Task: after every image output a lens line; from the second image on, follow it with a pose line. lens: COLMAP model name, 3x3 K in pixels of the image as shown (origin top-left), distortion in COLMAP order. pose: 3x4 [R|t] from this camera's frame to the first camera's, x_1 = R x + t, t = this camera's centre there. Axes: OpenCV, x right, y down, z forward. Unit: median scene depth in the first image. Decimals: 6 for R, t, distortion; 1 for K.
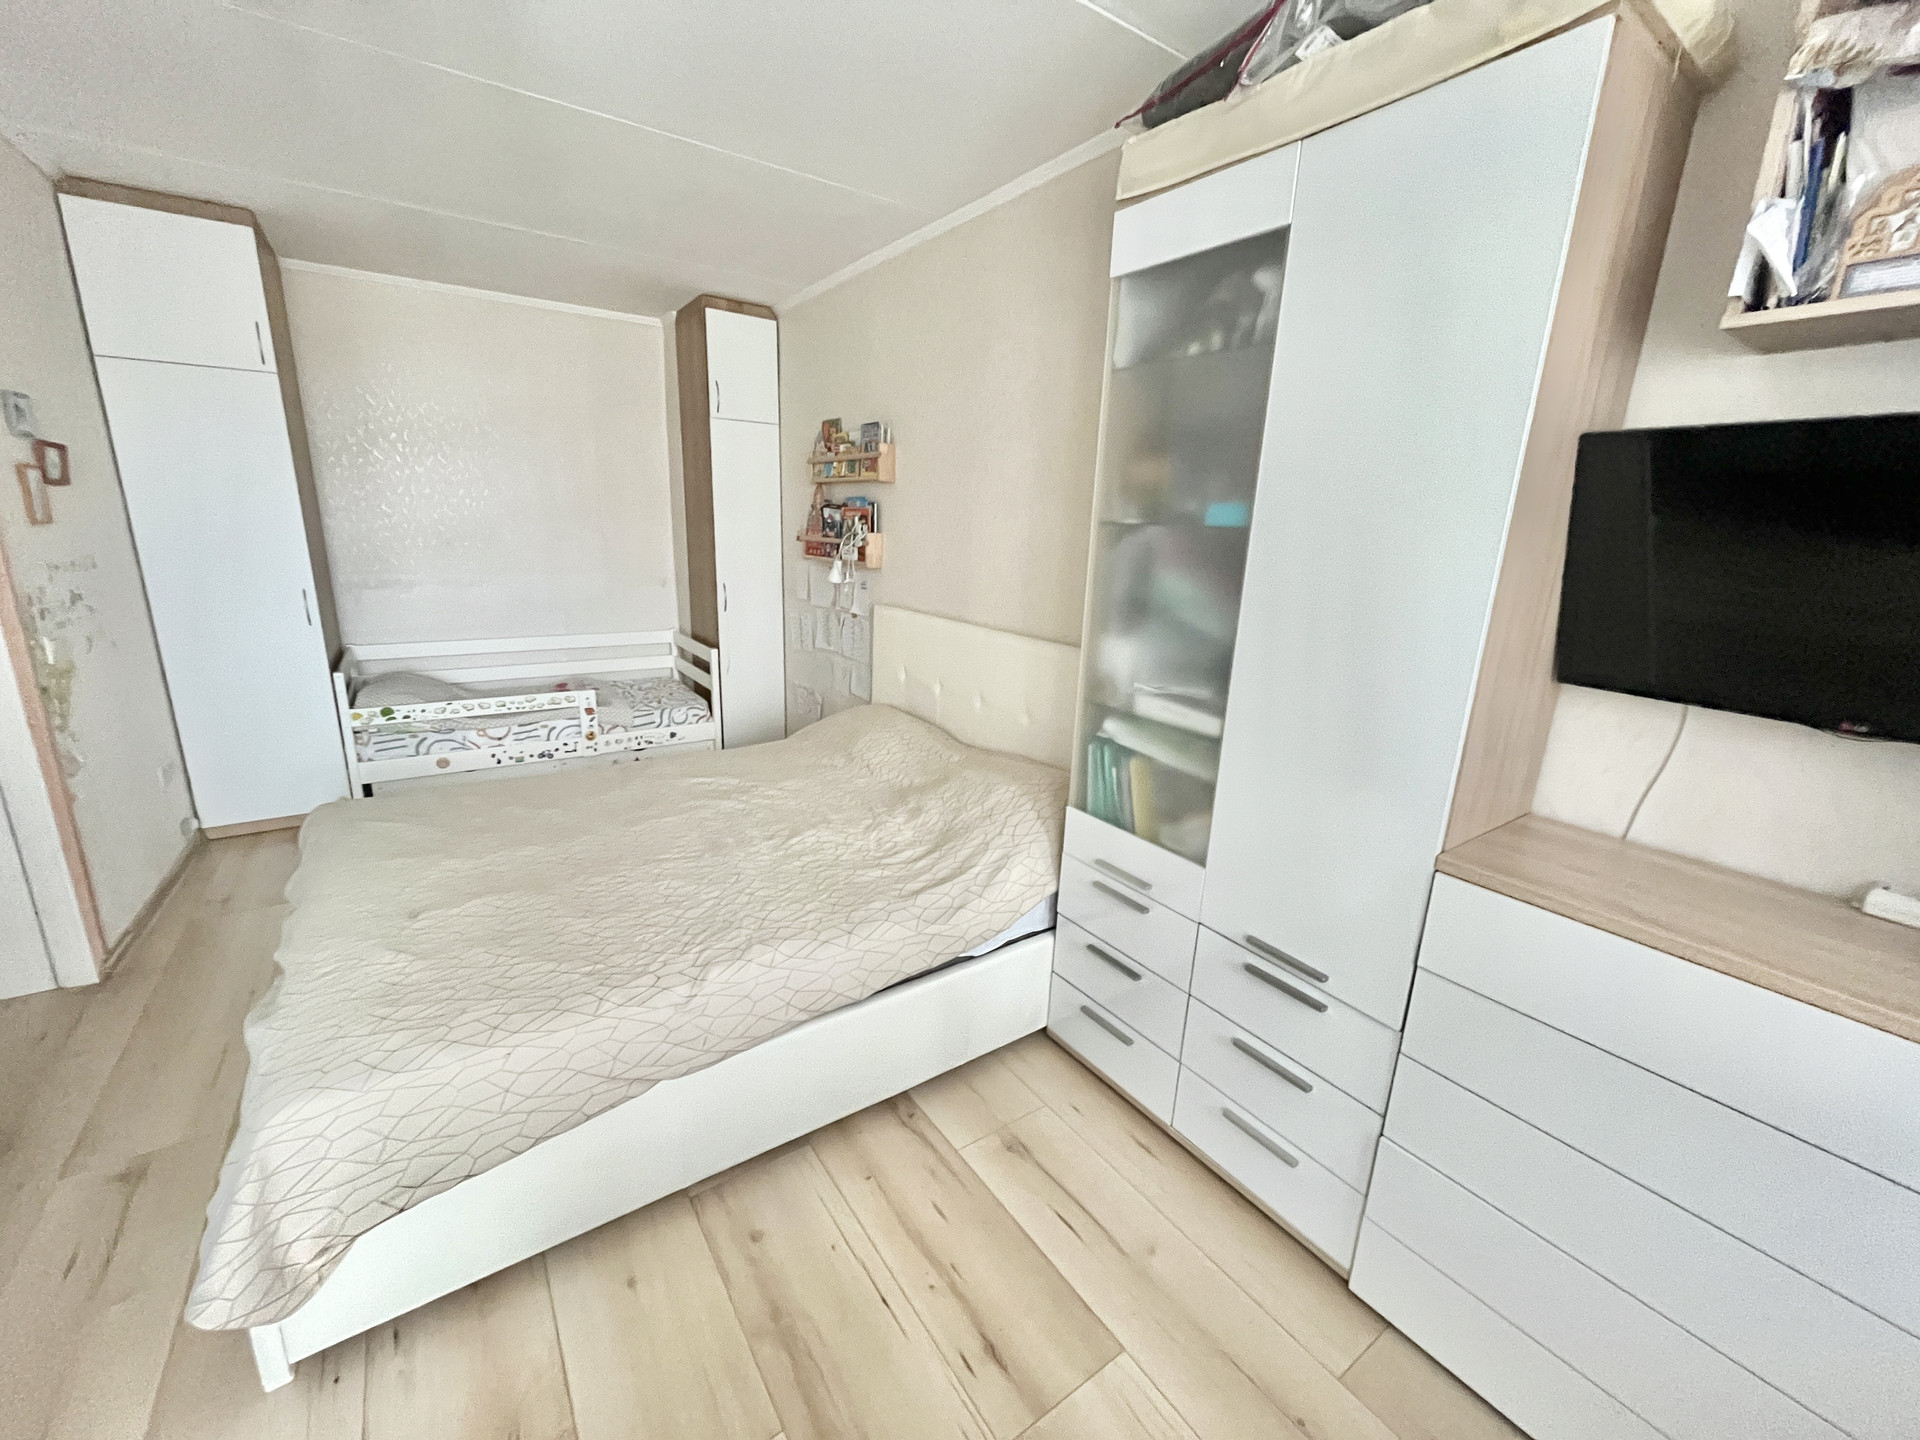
lens RADIAL K [[768.2, 0, 959.2], [0, 768.2, 717.6], [0, 0, 1]] dist [-0.009168, 0.001204]
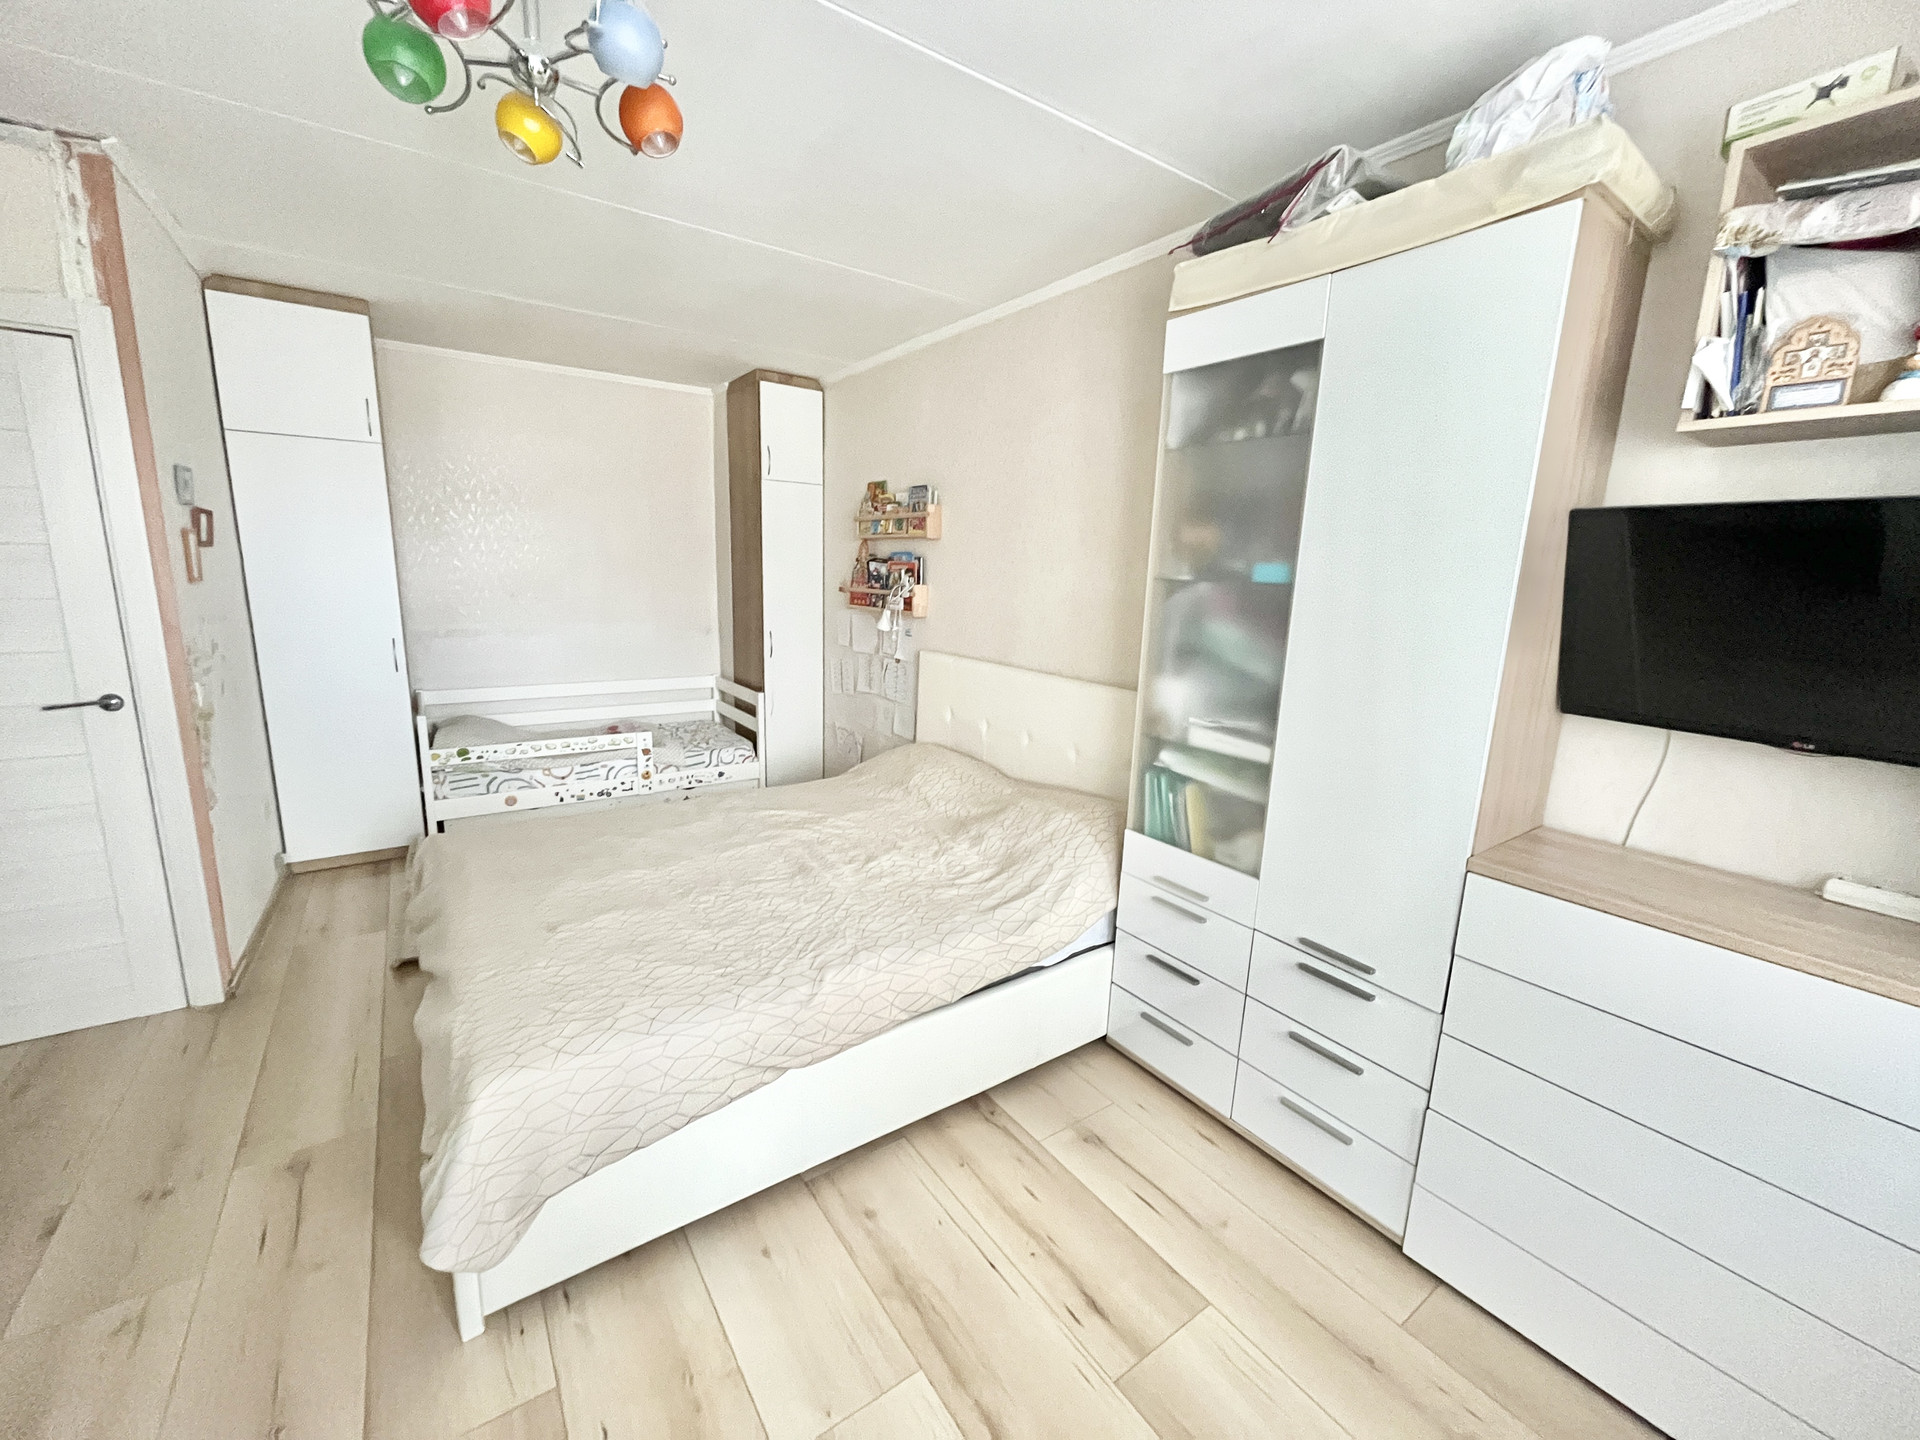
lens RADIAL K [[768.2, 0, 959.0], [0, 768.2, 717.7], [0, 0, 1]] dist [-0.009168, 0.001204]
pose [[0.999974, -0.004864, 0.005309, -0.126813], [0.005166, 0.998281, -0.058378, 0.020522], [-0.005015, 0.058404, 0.998280, -0.143927]]
